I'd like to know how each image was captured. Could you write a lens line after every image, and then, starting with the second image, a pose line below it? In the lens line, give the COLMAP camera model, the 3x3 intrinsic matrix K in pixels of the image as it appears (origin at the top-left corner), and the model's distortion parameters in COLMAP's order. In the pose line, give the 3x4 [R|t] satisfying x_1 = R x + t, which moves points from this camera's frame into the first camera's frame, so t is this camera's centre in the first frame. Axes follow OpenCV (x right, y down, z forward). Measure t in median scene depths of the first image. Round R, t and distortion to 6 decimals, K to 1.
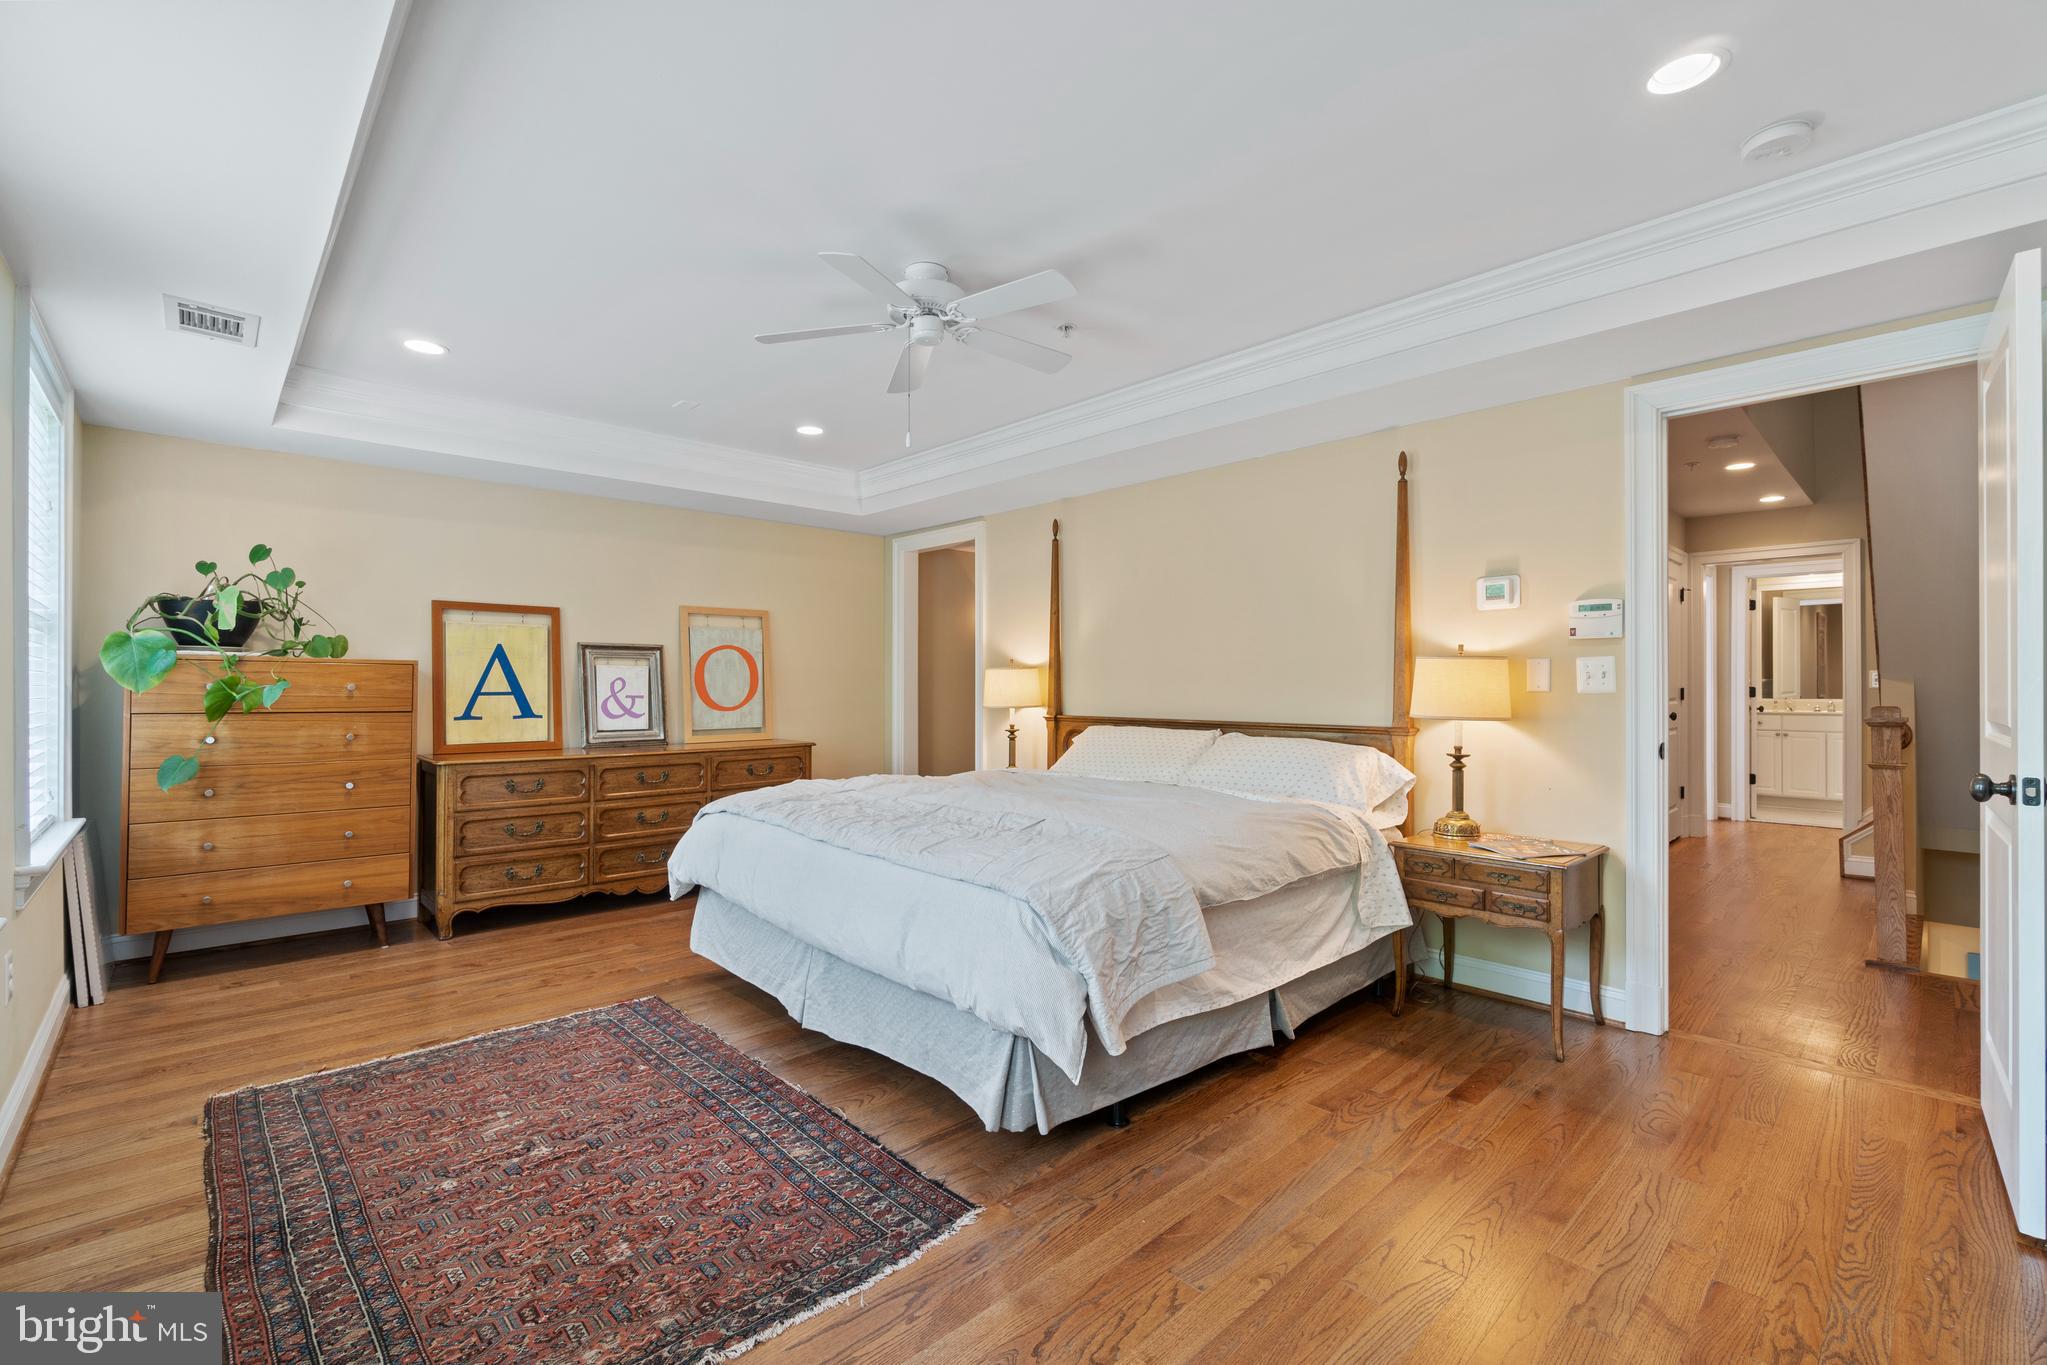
lens RADIAL K [[890.6, 0, 1023.7], [0, 890.6, 675.3], [0, 0, 1]] dist [-0.006380, 0.002442]
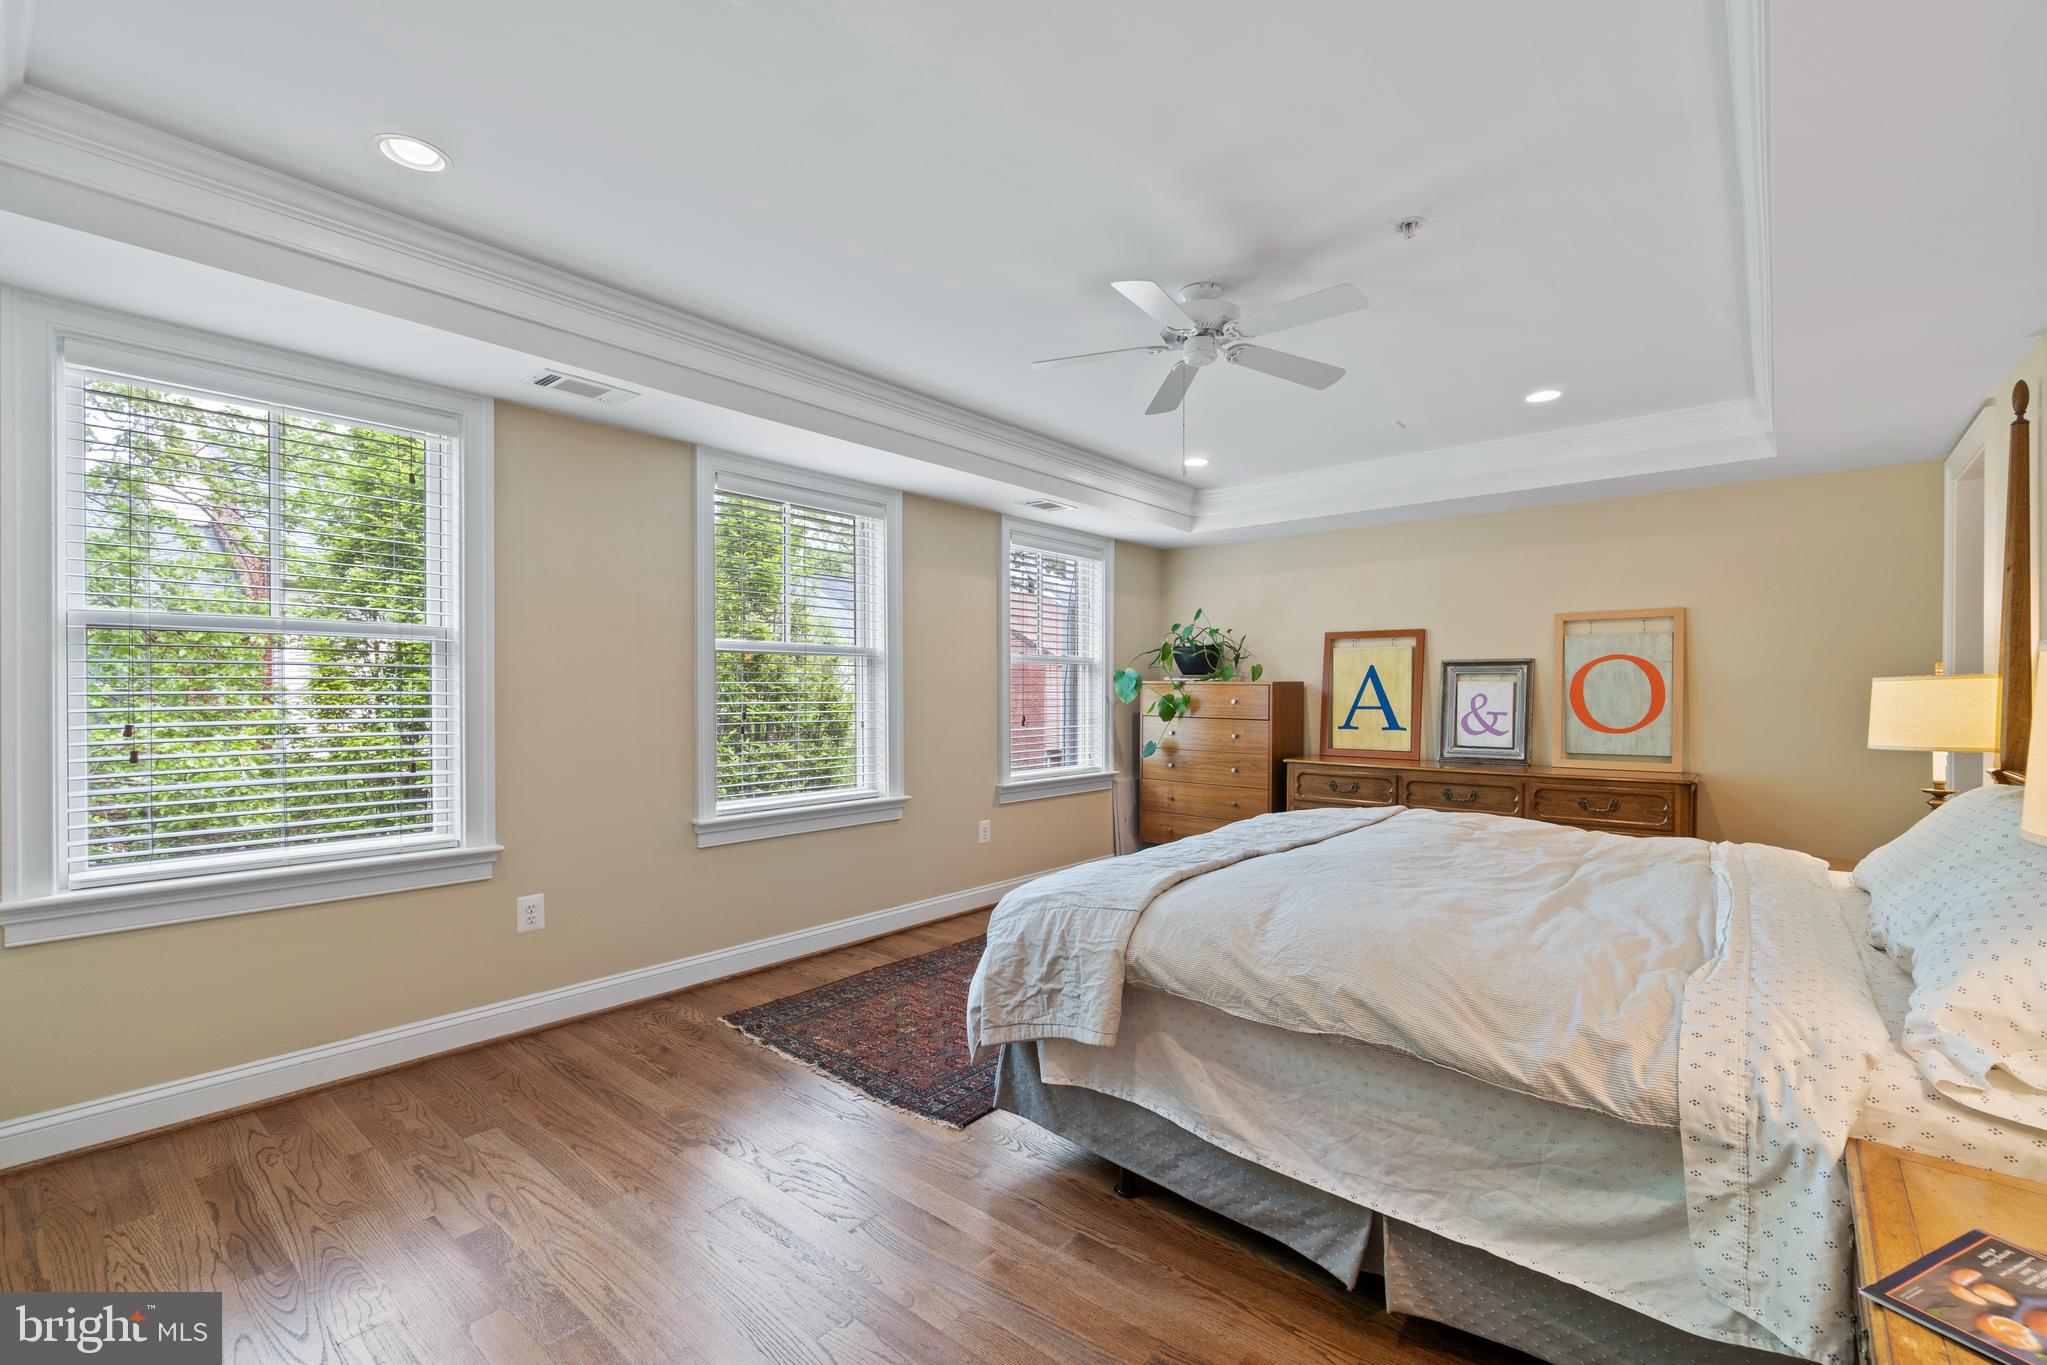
lens RADIAL K [[890.6, 0, 1022.7], [0, 890.6, 699.4], [0, 0, 1]] dist [-0.006380, 0.002442]
pose [[0.103833, 0.008818, -0.994556, 0.513906], [0.008264, 0.999919, 0.009728, -0.005457], [0.994560, -0.009229, 0.103752, 0.414723]]
